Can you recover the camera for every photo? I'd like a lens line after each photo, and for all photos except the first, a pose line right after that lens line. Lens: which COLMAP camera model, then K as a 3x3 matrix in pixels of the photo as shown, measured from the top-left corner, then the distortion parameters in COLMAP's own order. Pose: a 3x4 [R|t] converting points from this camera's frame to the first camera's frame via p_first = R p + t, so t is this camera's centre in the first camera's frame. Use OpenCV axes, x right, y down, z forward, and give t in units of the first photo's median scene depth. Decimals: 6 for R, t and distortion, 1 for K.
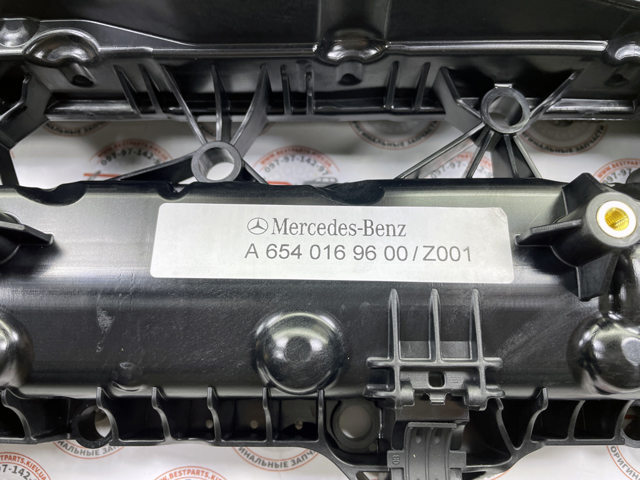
lens RADIAL K [[497.9, 0, 333.2], [0, 497.9, 238.9], [0, 0, 1]] dist [-0.042894, -0.008810]
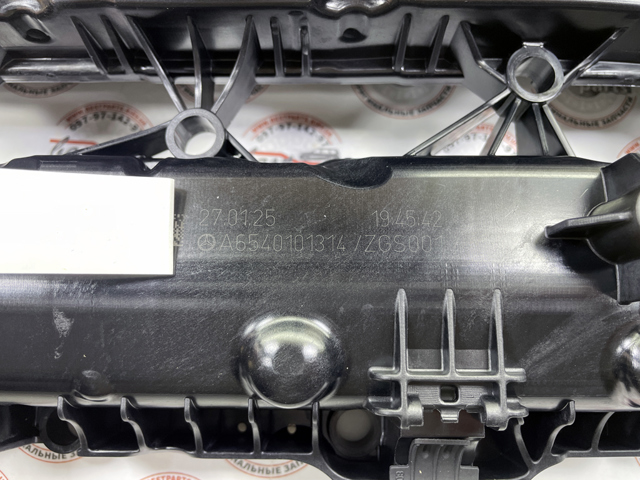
lens RADIAL K [[497.9, 0, 333.2], [0, 497.9, 238.9], [0, 0, 1]] dist [-0.042894, -0.008810]
pose [[0.999956, 0.009399, 0.000093, 0.003648], [-0.009377, 0.996867, 0.078543, -0.045381], [0.000646, -0.078540, 0.996911, 0.146368]]
